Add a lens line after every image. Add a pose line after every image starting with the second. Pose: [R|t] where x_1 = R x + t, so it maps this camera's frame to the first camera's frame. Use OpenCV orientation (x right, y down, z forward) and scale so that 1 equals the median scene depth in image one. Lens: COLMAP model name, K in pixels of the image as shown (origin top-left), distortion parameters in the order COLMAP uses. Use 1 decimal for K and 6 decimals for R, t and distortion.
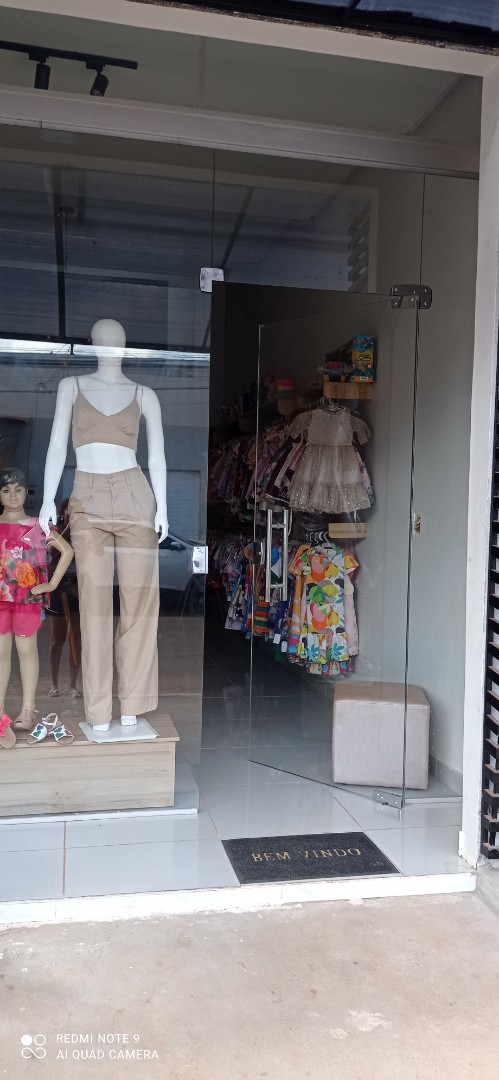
lens RADIAL K [[780.8, 0, 253.5], [0, 780.8, 537.4], [0, 0, 1]] dist [0.030647, -0.036350]
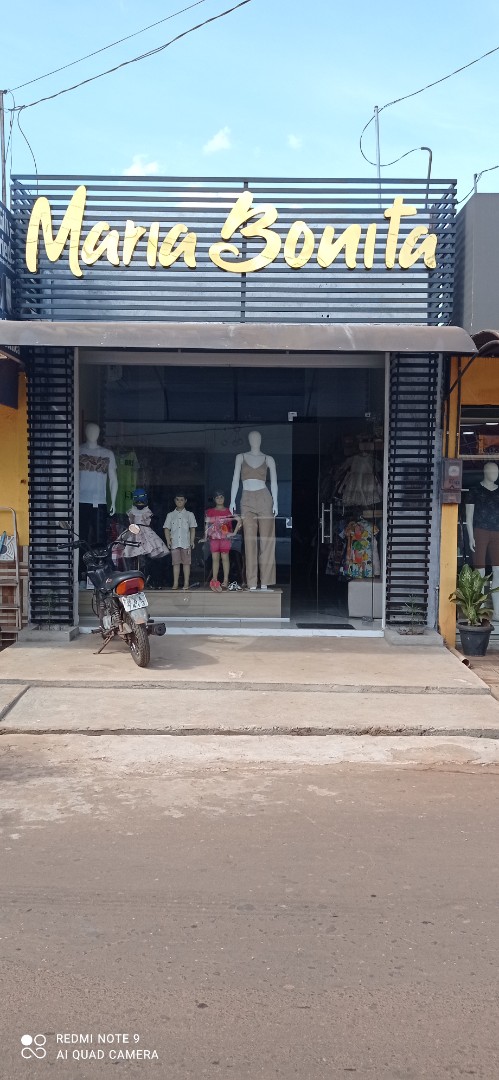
lens RADIAL K [[780.8, 0, 242.9], [0, 780.8, 532.2], [0, 0, 1]] dist [0.030647, -0.036350]
pose [[0.975636, -0.011894, -0.219074, 0.330719], [0.009113, 0.999865, -0.013702, 0.088929], [0.219207, 0.011372, 0.975612, -1.488280]]
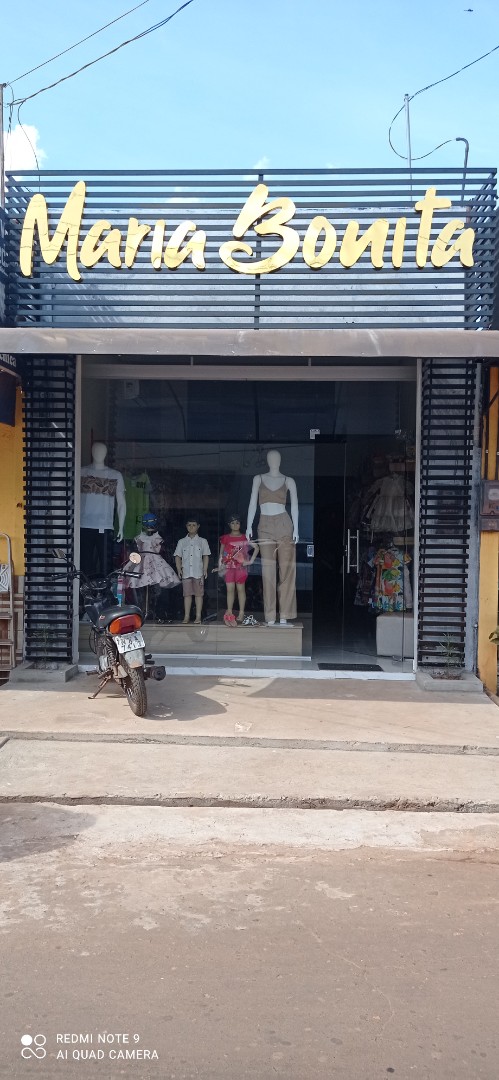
lens RADIAL K [[780.8, 0, 253.7], [0, 780.8, 536.0], [0, 0, 1]] dist [0.030647, -0.036350]
pose [[0.968225, -0.014074, -0.249683, 0.334276], [0.004837, 0.999282, -0.037570, 0.067211], [0.250033, 0.035168, 0.967598, -1.257960]]
